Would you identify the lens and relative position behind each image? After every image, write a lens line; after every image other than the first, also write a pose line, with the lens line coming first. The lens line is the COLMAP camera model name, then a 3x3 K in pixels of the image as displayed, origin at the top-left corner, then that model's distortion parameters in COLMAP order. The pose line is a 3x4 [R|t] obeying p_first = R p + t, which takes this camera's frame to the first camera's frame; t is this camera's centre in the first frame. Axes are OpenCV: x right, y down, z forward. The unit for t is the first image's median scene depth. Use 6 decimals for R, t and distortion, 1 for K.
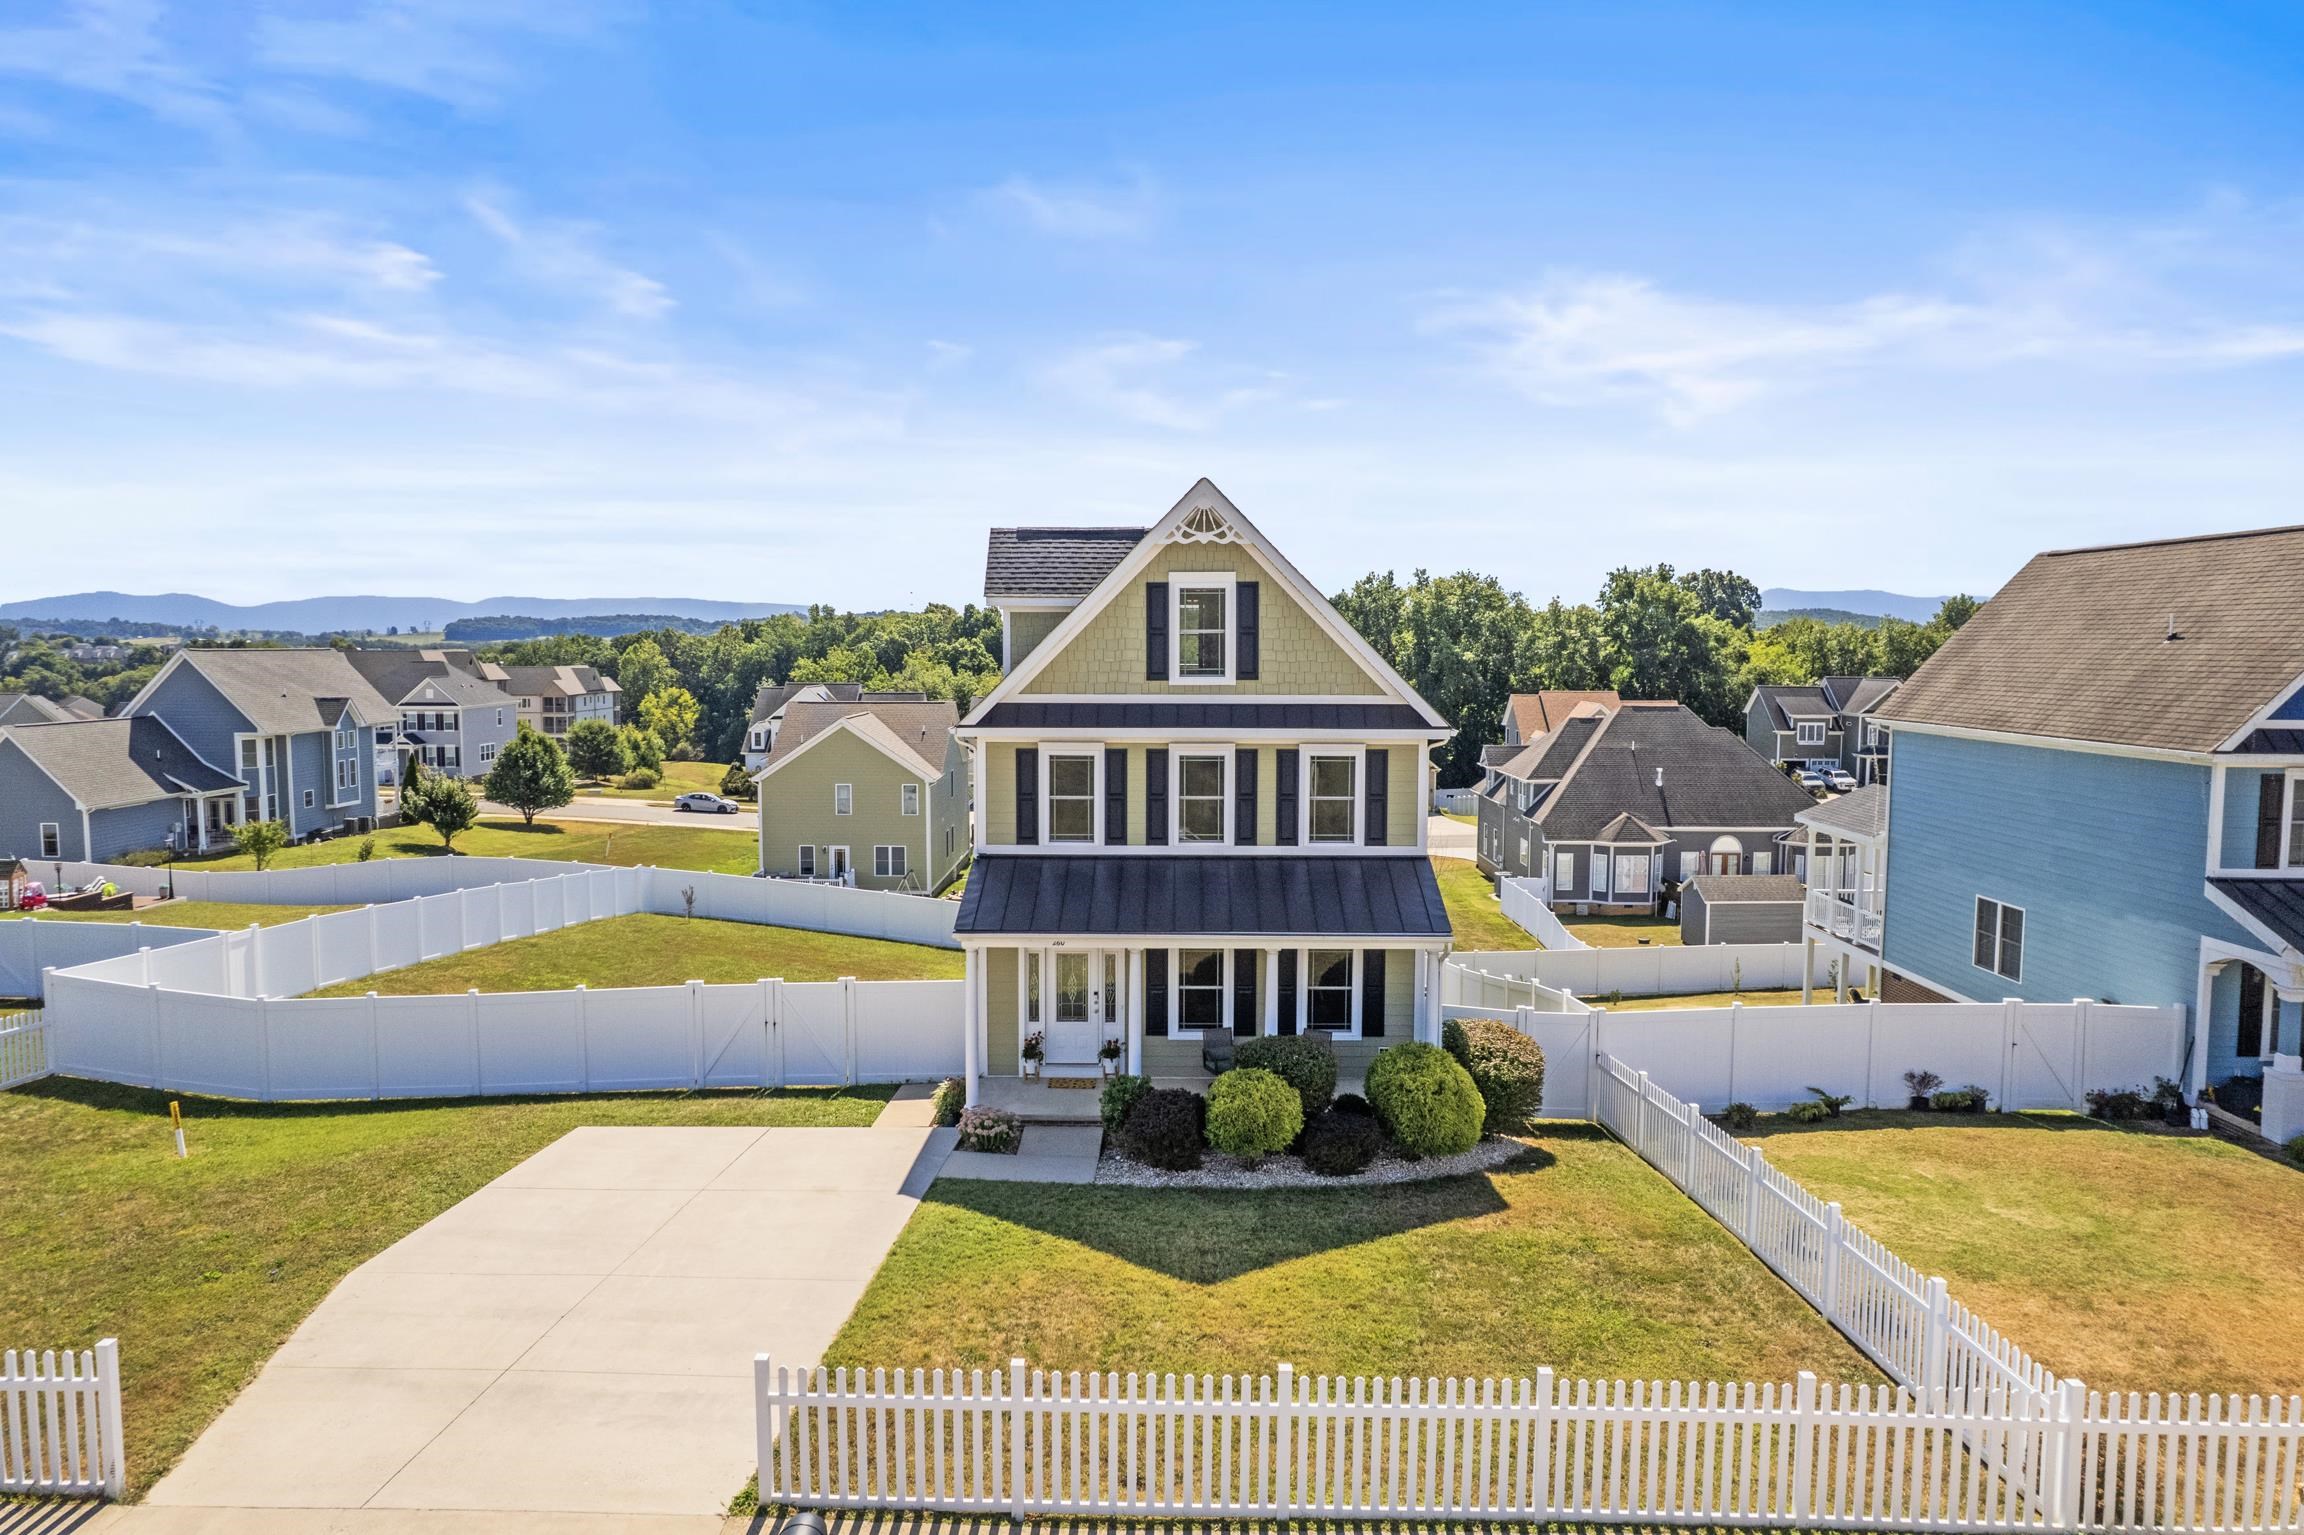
lens RADIAL K [[1476.2, 0, 1143.6], [0, 1476.2, 766.3], [0, 0, 1]] dist [-0.075881, 0.070913]
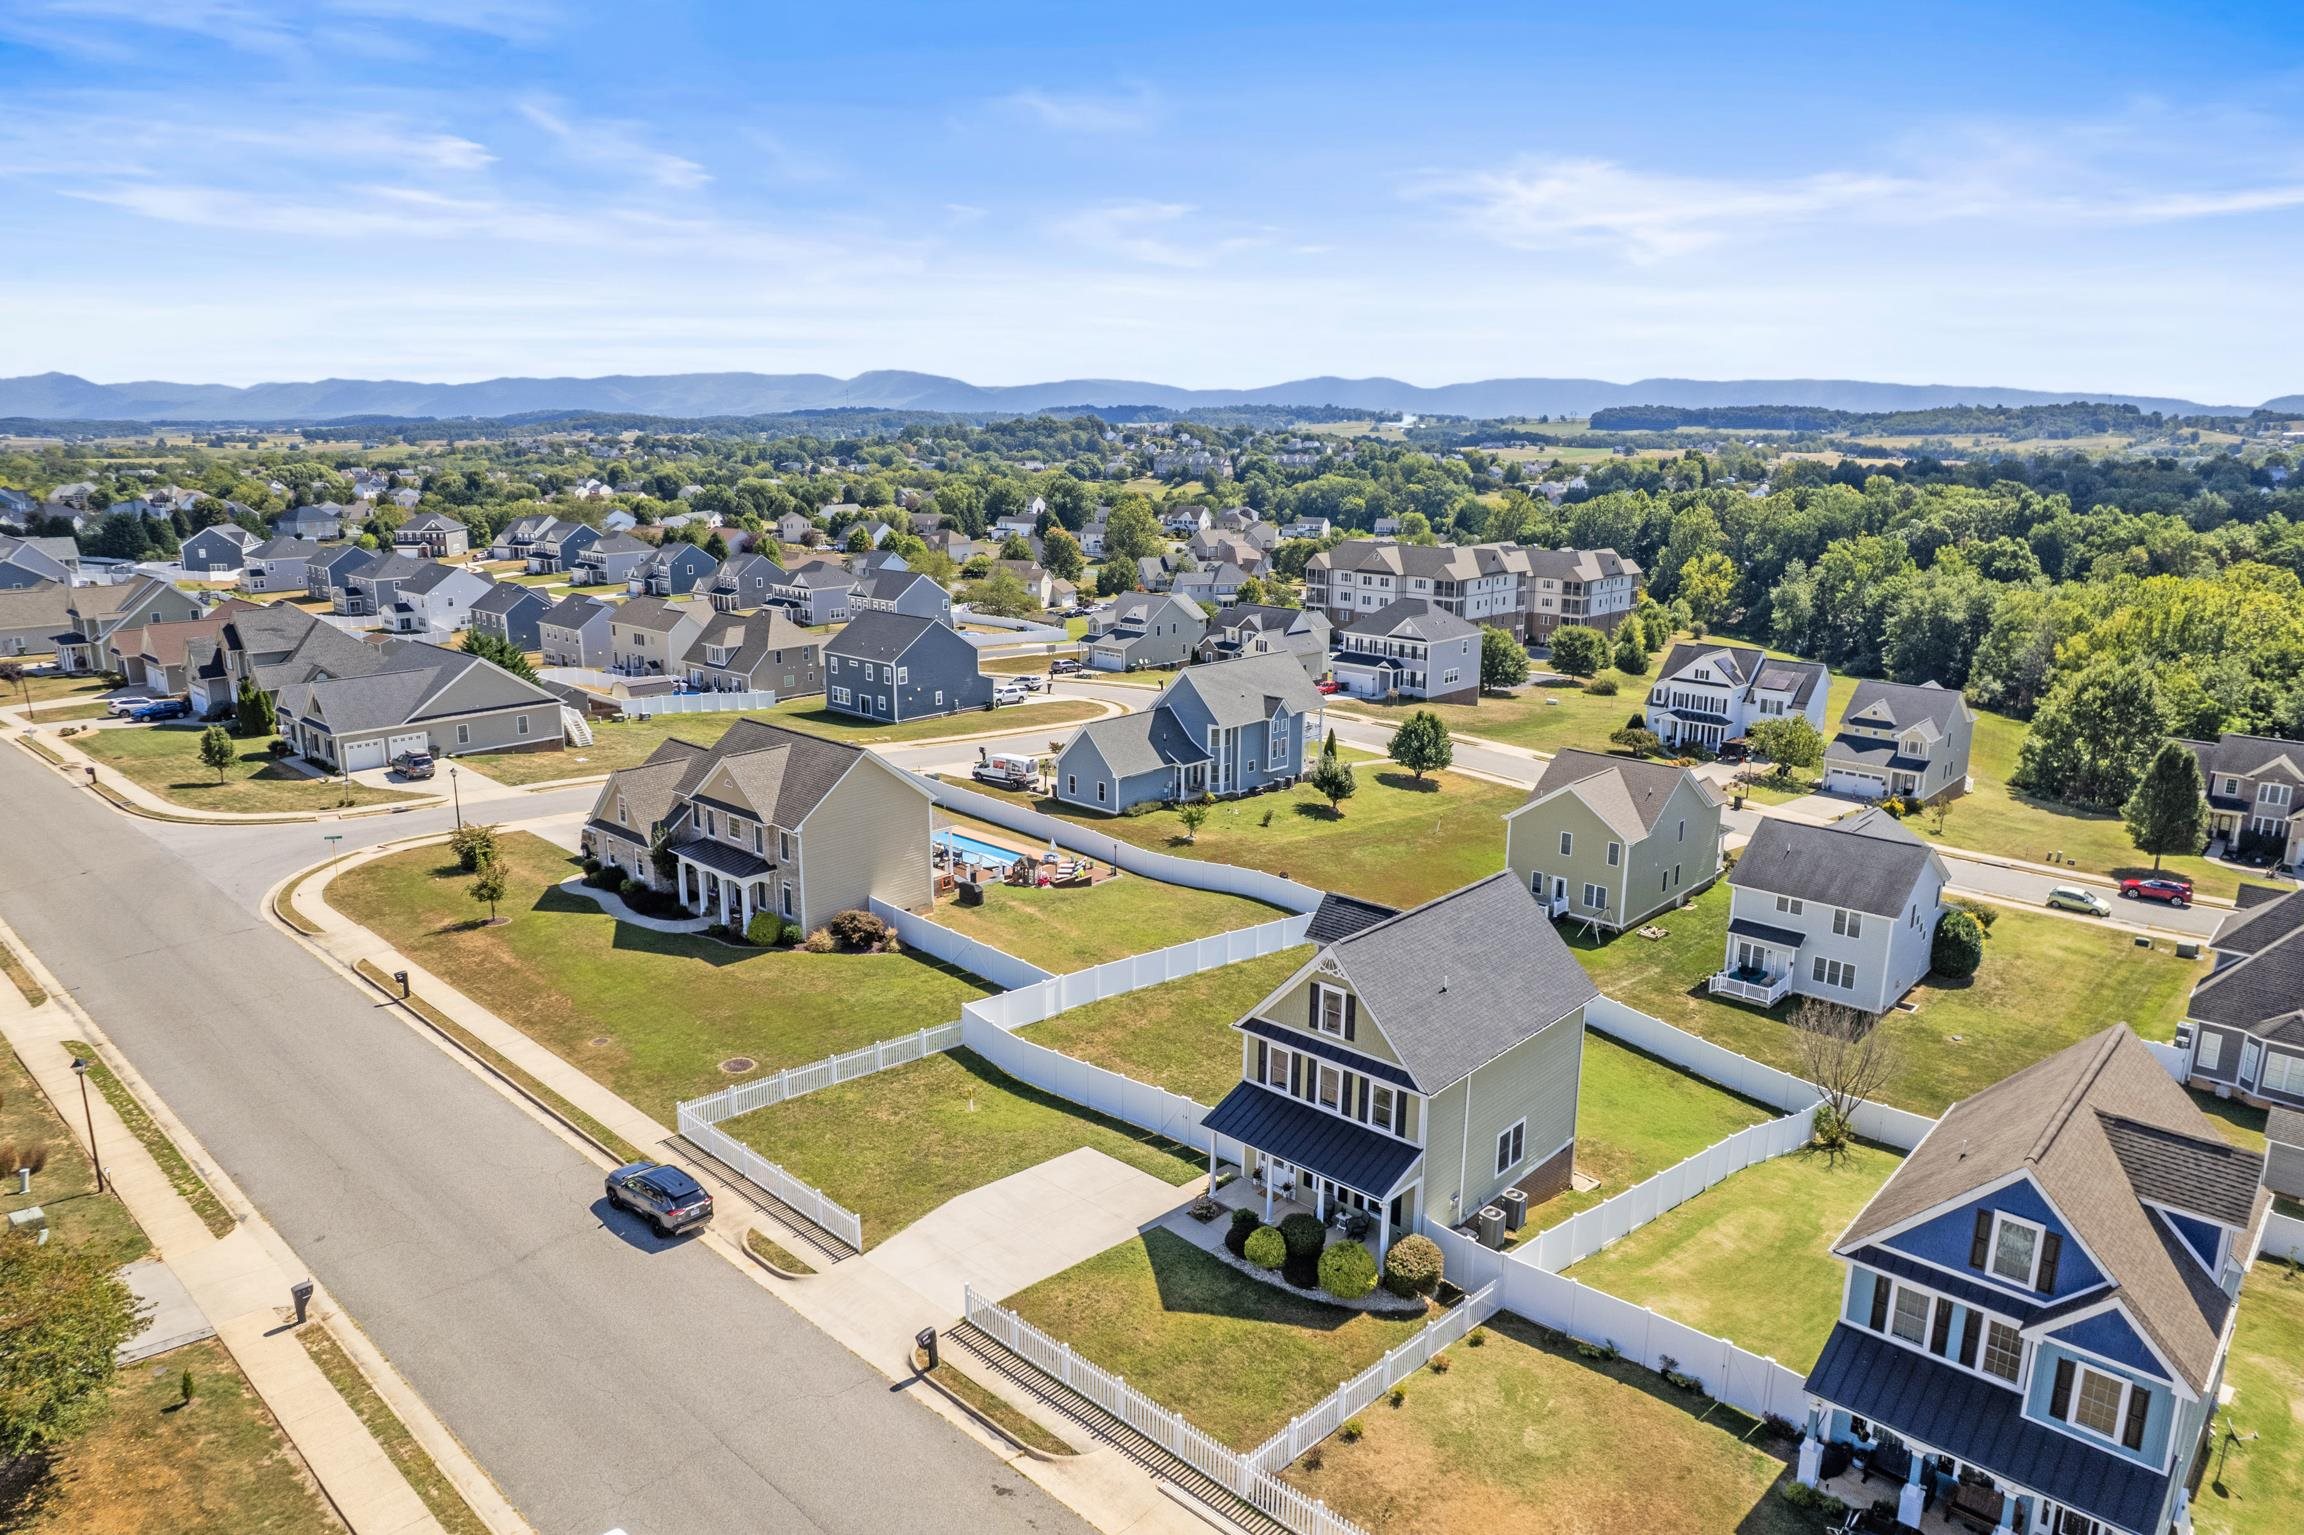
lens RADIAL K [[1461.7, 0, 1152.0], [0, 1461.7, 767.5], [0, 0, 1]] dist [-0.031484, 0.002289]
pose [[0.743784, 0.155886, -0.649988, 1.108844], [-0.062024, 0.984325, 0.165095, -0.737892], [0.665536, -0.082480, 0.741795, -0.635652]]
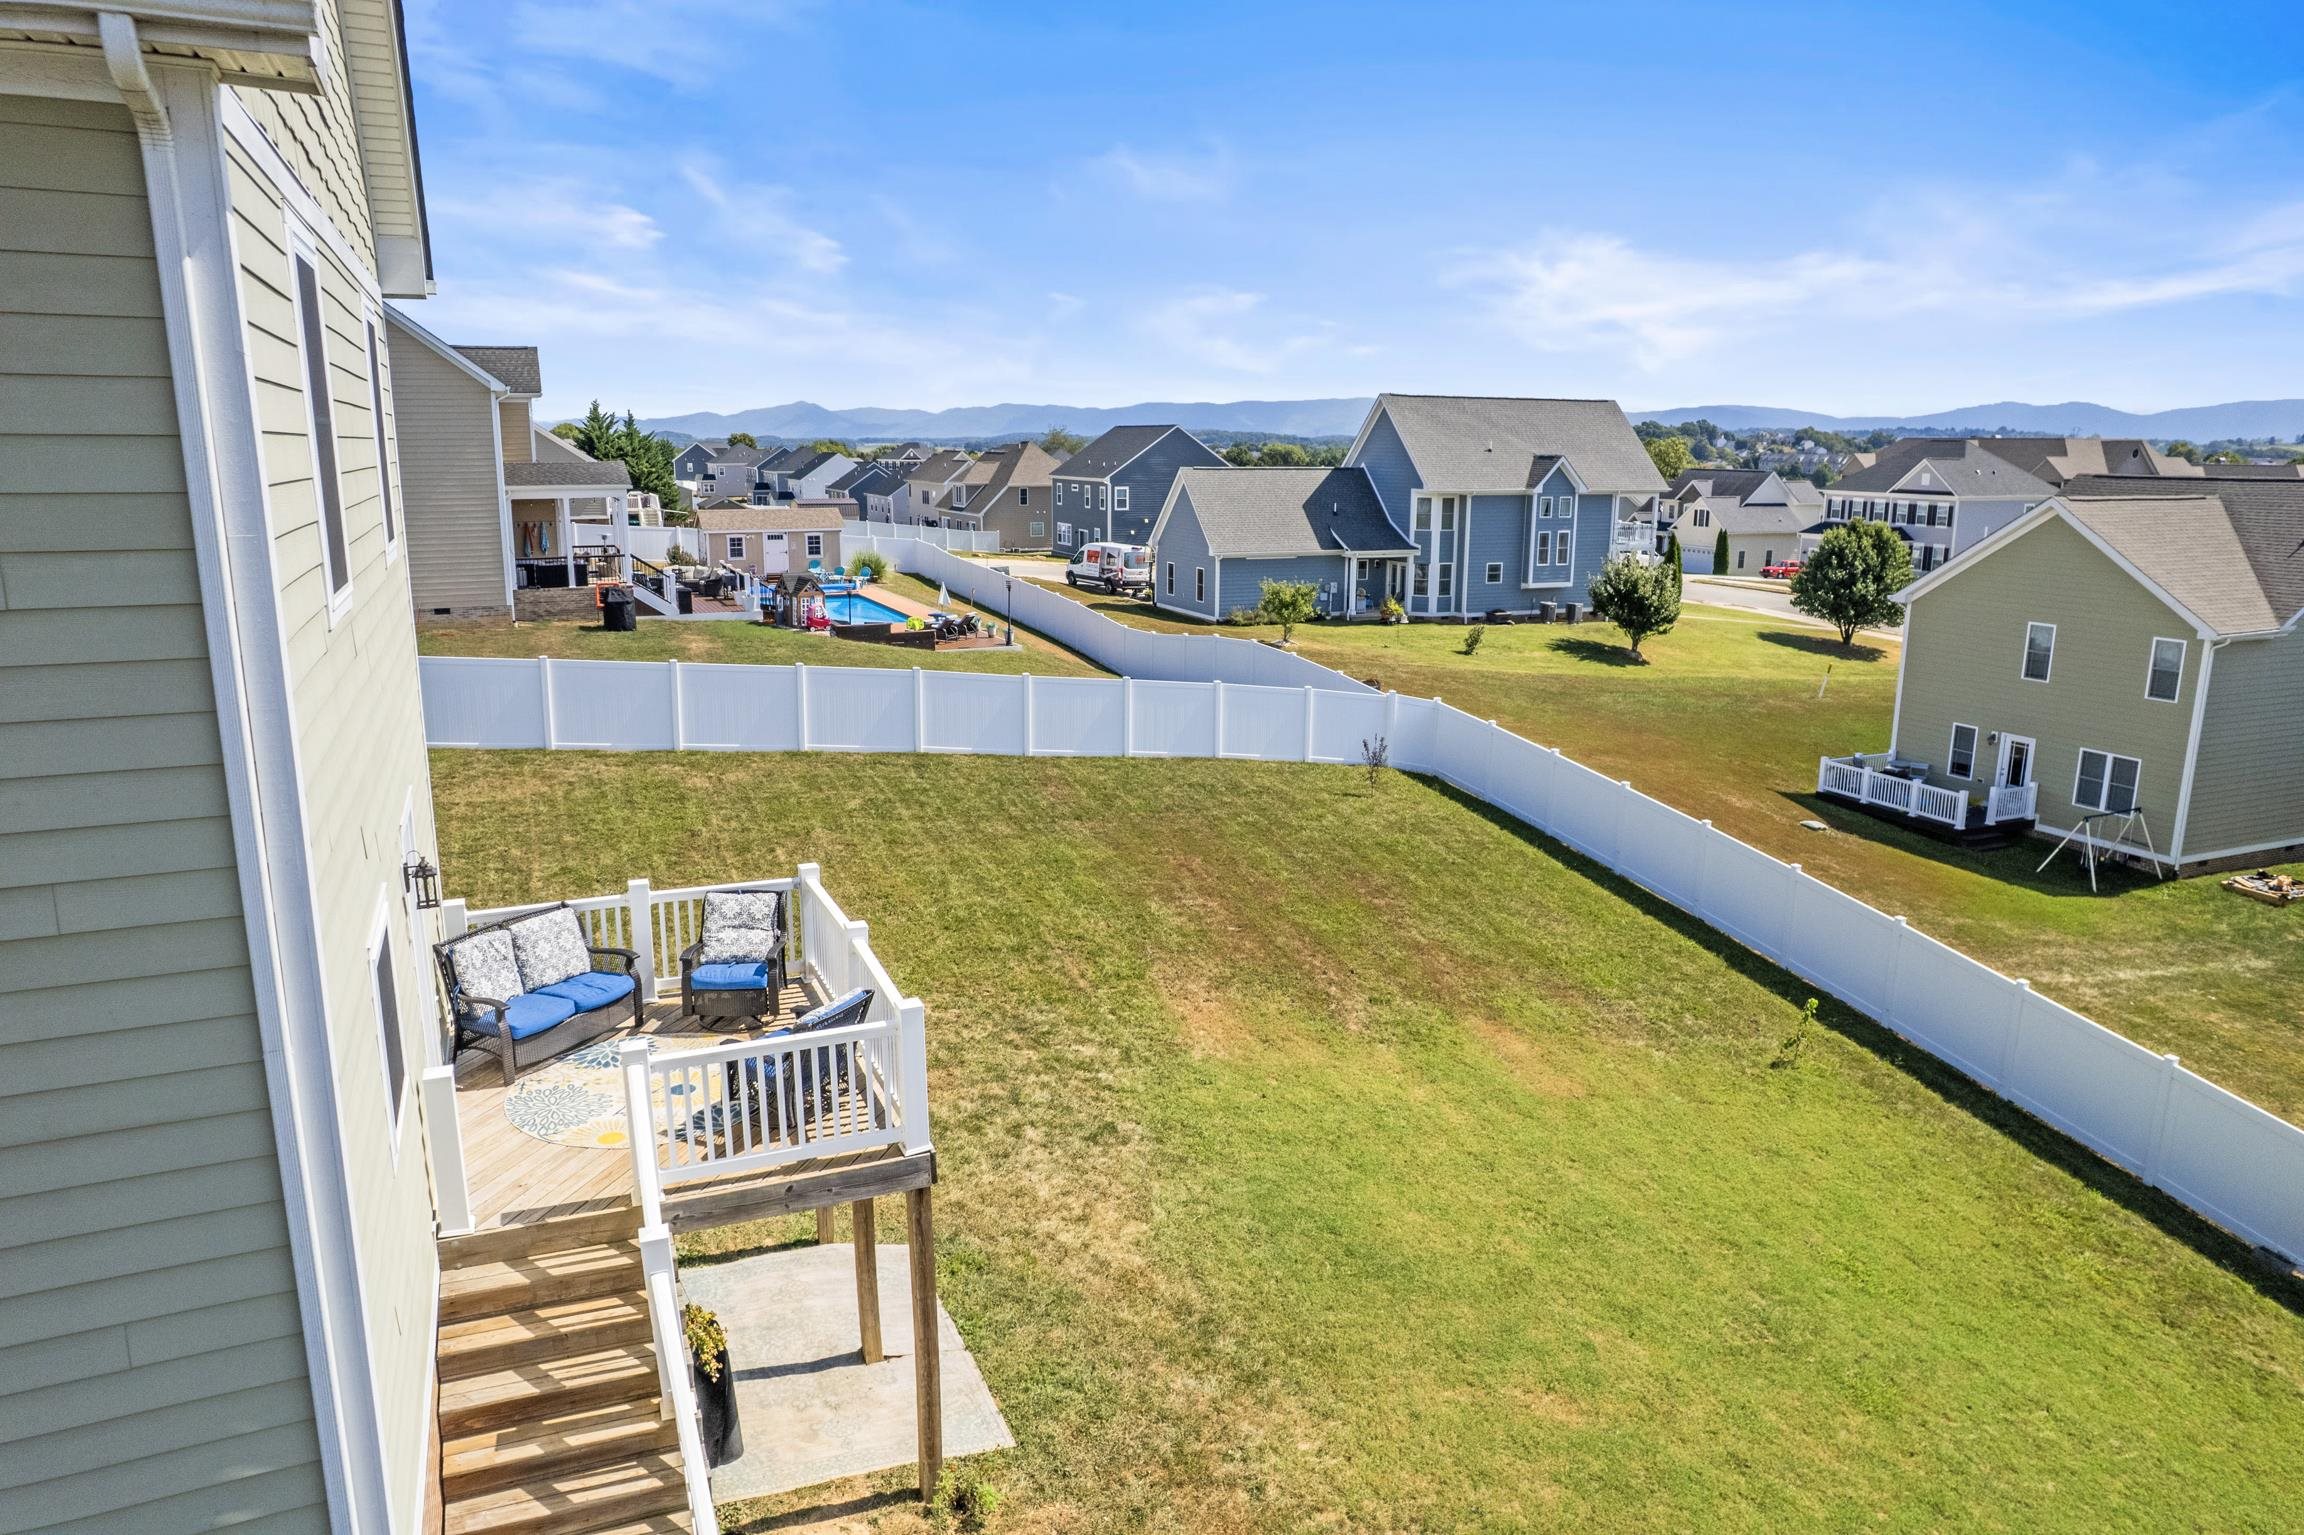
lens RADIAL K [[1476.2, 0, 1143.6], [0, 1476.2, 766.3], [0, 0, 1]] dist [-0.075881, 0.070913]
pose [[0.419078, 0.197148, -0.886288, 0.430291], [-0.081325, 0.980369, 0.179621, -0.015790], [0.904301, -0.003198, 0.426884, 1.487374]]
